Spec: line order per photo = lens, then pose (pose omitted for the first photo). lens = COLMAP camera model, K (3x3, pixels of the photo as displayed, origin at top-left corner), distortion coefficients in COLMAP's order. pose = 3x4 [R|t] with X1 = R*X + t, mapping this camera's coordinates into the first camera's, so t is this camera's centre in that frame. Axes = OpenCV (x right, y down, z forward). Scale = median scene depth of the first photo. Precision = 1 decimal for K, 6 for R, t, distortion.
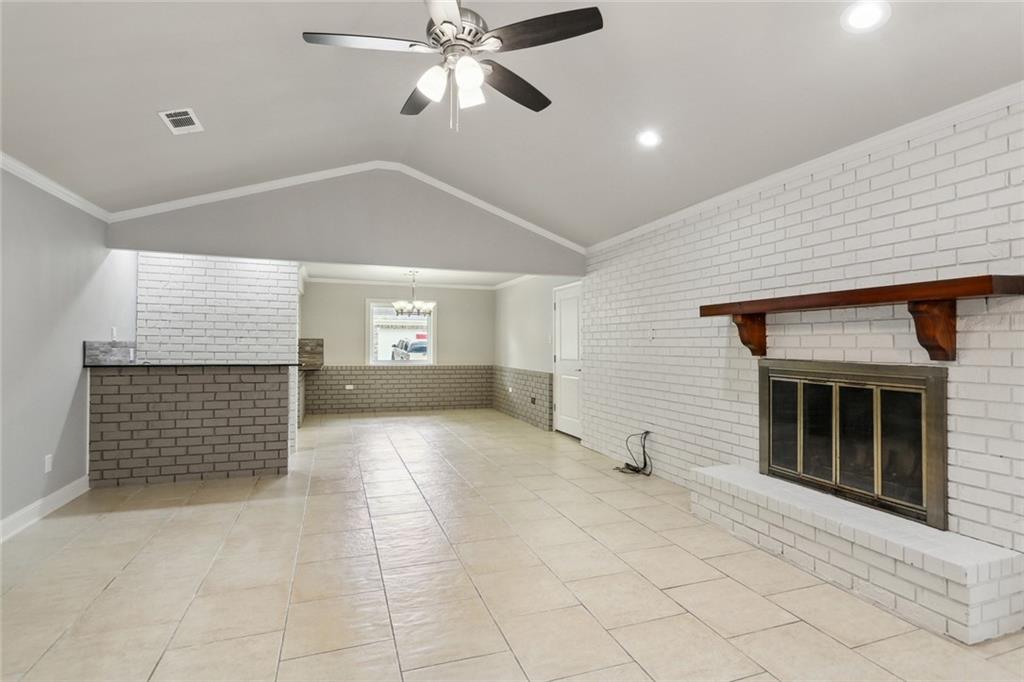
lens RADIAL K [[502.5, 0, 512.0], [0, 502.5, 341.0], [0, 0, 1]] dist [-0.009748, 0.000820]
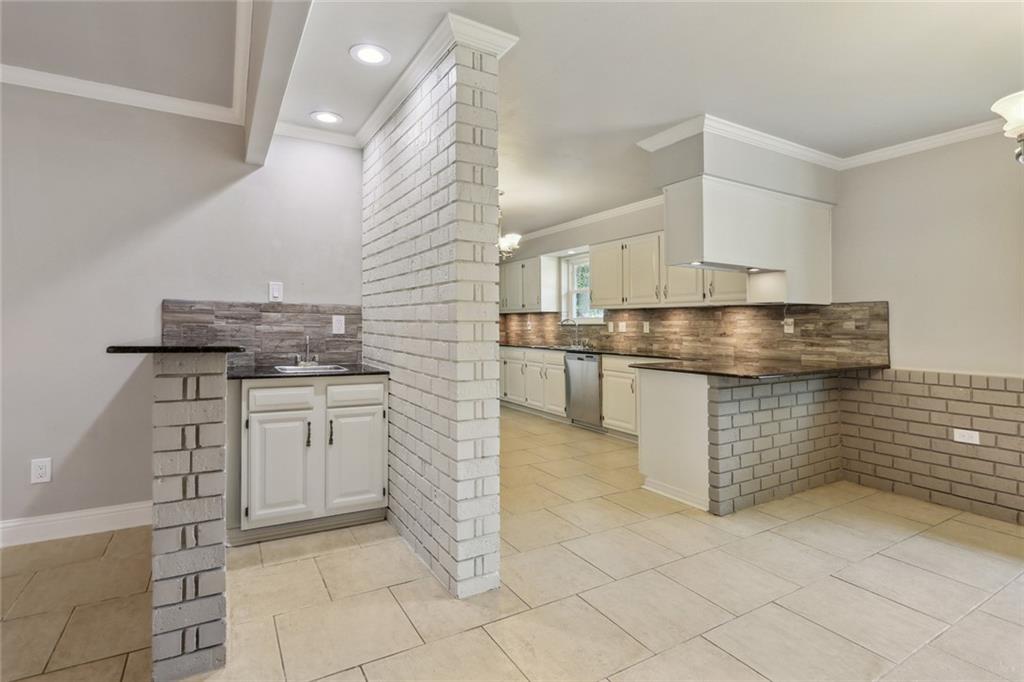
lens RADIAL K [[504.8, 0, 509.7], [0, 504.8, 317.3], [0, 0, 1]] dist [-0.003533, 0.000302]
pose [[0.175847, -0.026896, -0.984050, -0.035054], [-0.001950, 0.999615, -0.027670, 0.019841], [0.984416, 0.006785, 0.175727, 0.625030]]
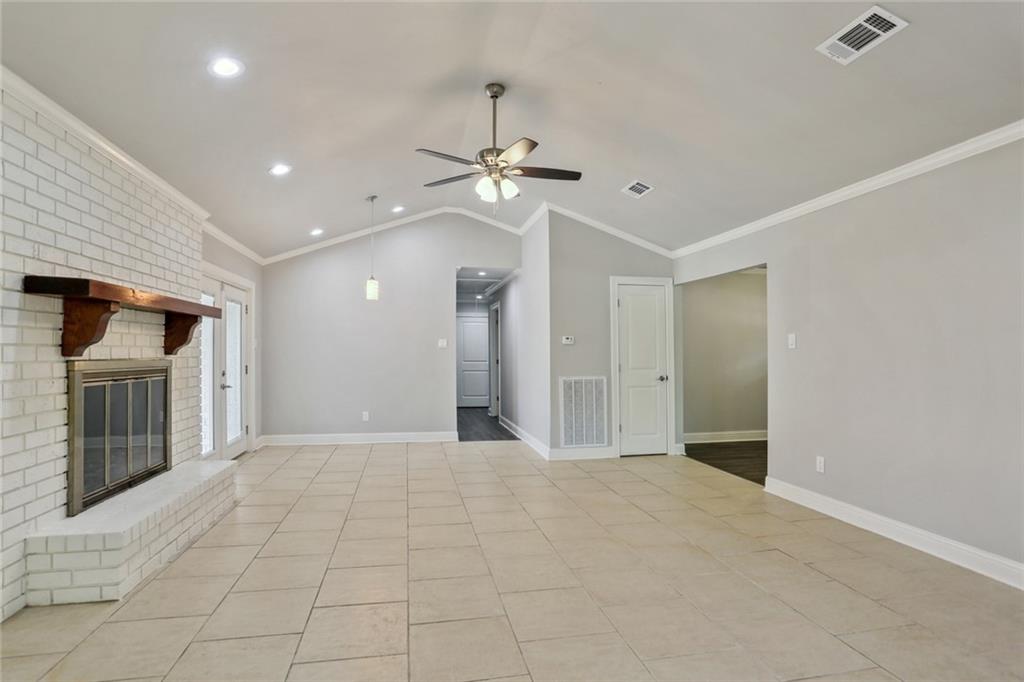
lens RADIAL K [[502.5, 0, 512.0], [0, 502.5, 341.0], [0, 0, 1]] dist [-0.009748, 0.000820]
pose [[-0.988295, 0.007275, 0.152383, -0.323427], [0.003997, 0.999754, -0.021804, 0.031983], [-0.152504, -0.020940, -0.988081, 2.074567]]
